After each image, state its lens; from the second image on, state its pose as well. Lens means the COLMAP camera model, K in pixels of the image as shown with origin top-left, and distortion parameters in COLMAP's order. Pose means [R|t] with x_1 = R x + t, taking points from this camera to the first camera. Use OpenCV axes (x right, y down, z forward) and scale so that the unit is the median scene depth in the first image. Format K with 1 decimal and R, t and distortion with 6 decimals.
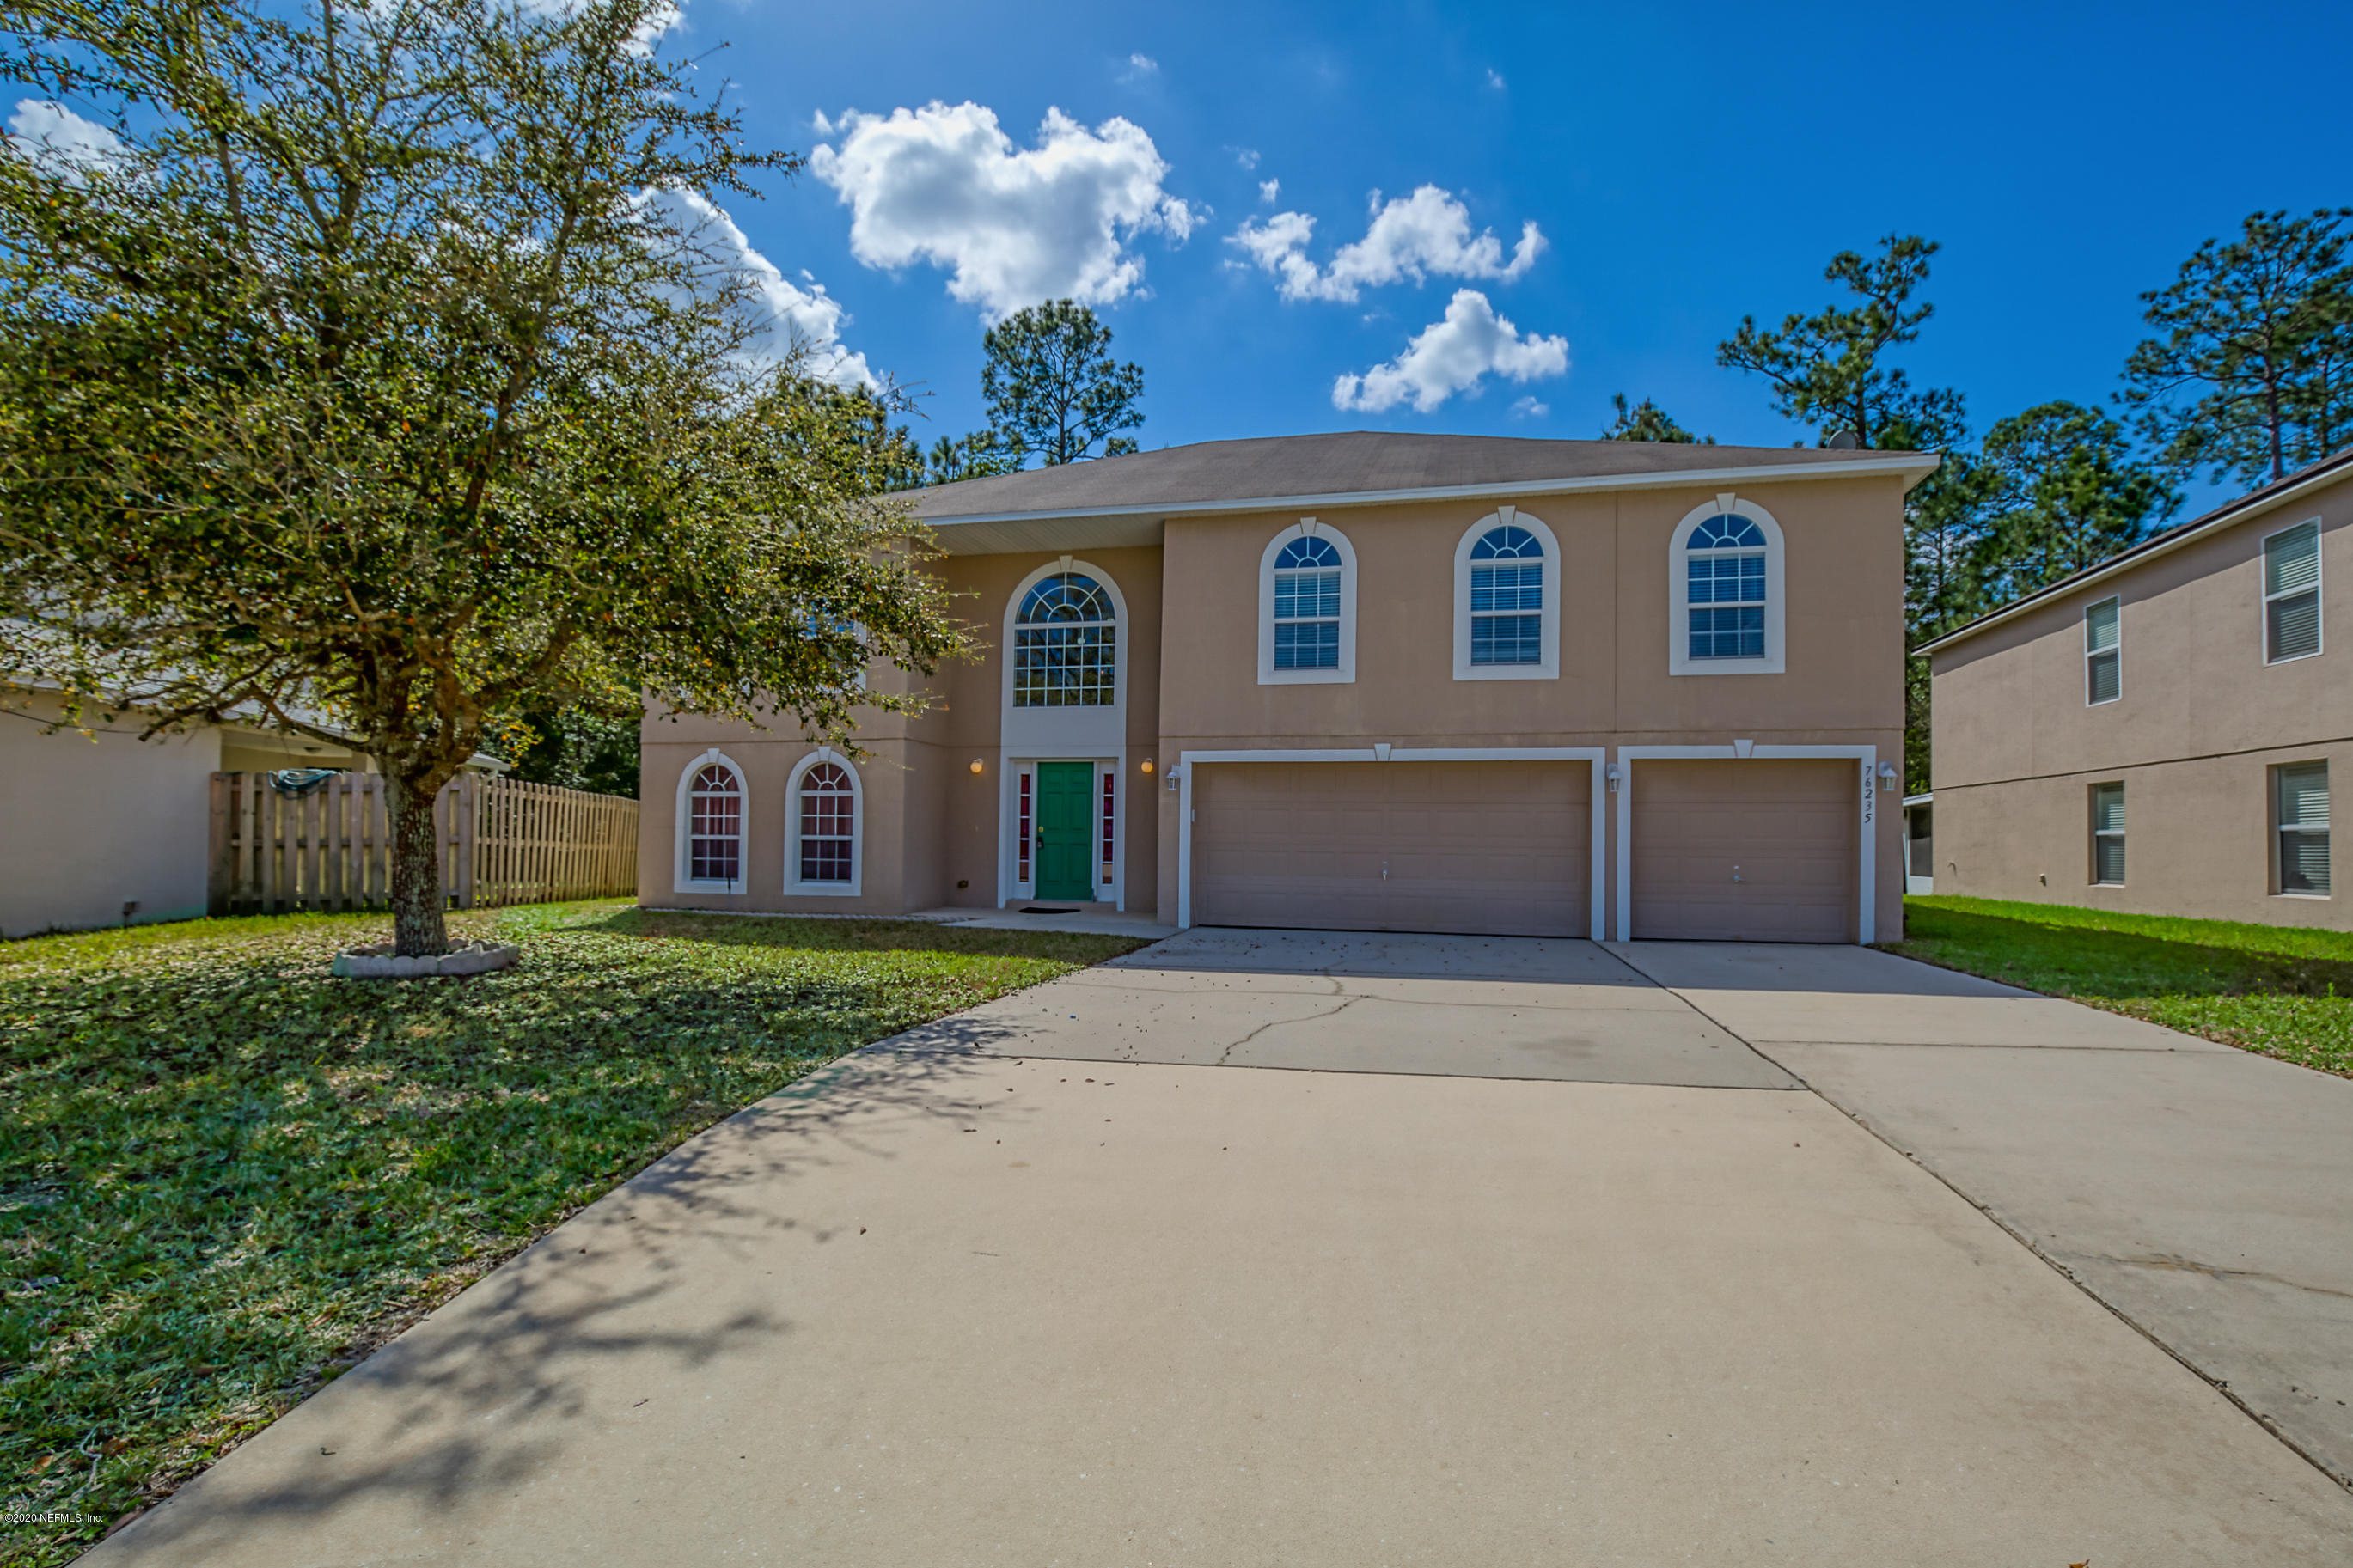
lens RADIAL K [[1075.3, 0, 1260.6], [0, 1075.3, 824.3], [0, 0, 1]] dist [-0.010294, 0.000541]
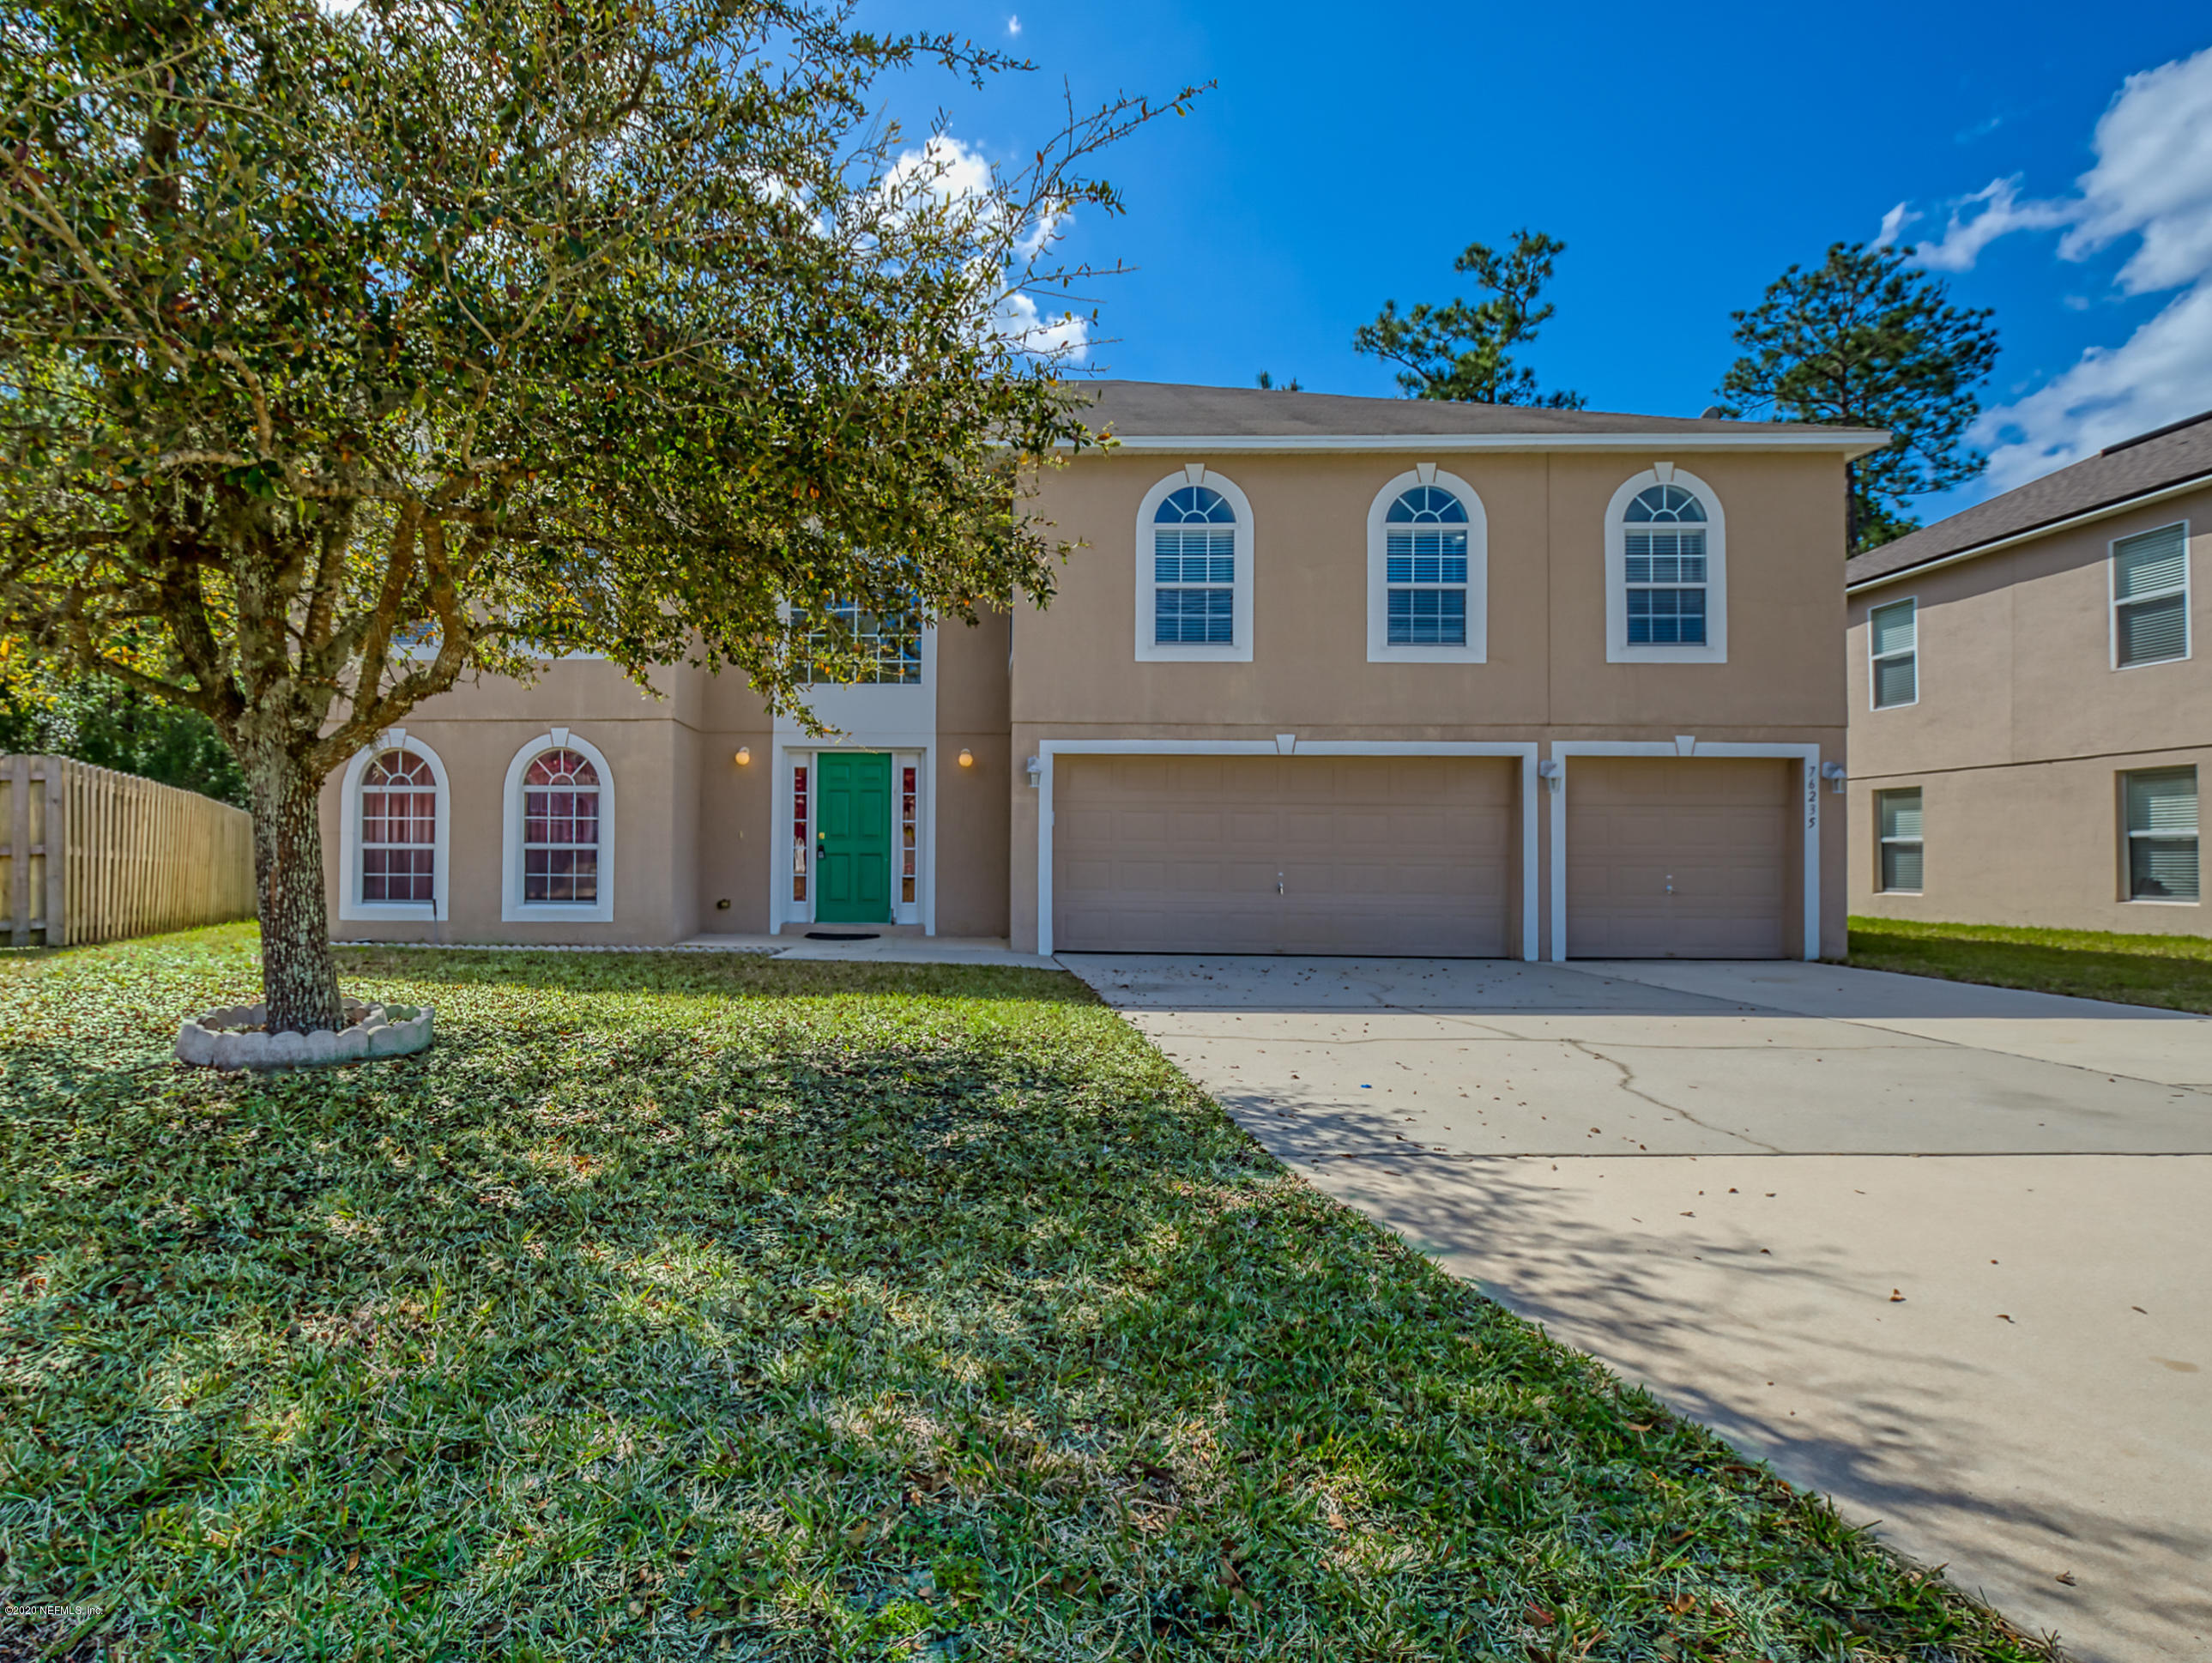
lens RADIAL K [[1195.7, 0, 1098.8], [0, 1195.7, 836.0], [0, 0, 1]] dist [-0.005307, 0.003148]
pose [[0.982074, -0.000031, 0.188493, -0.211661], [-0.000490, 0.999996, 0.002716, 0.002876], [-0.188493, -0.002760, 0.982071, 0.098853]]
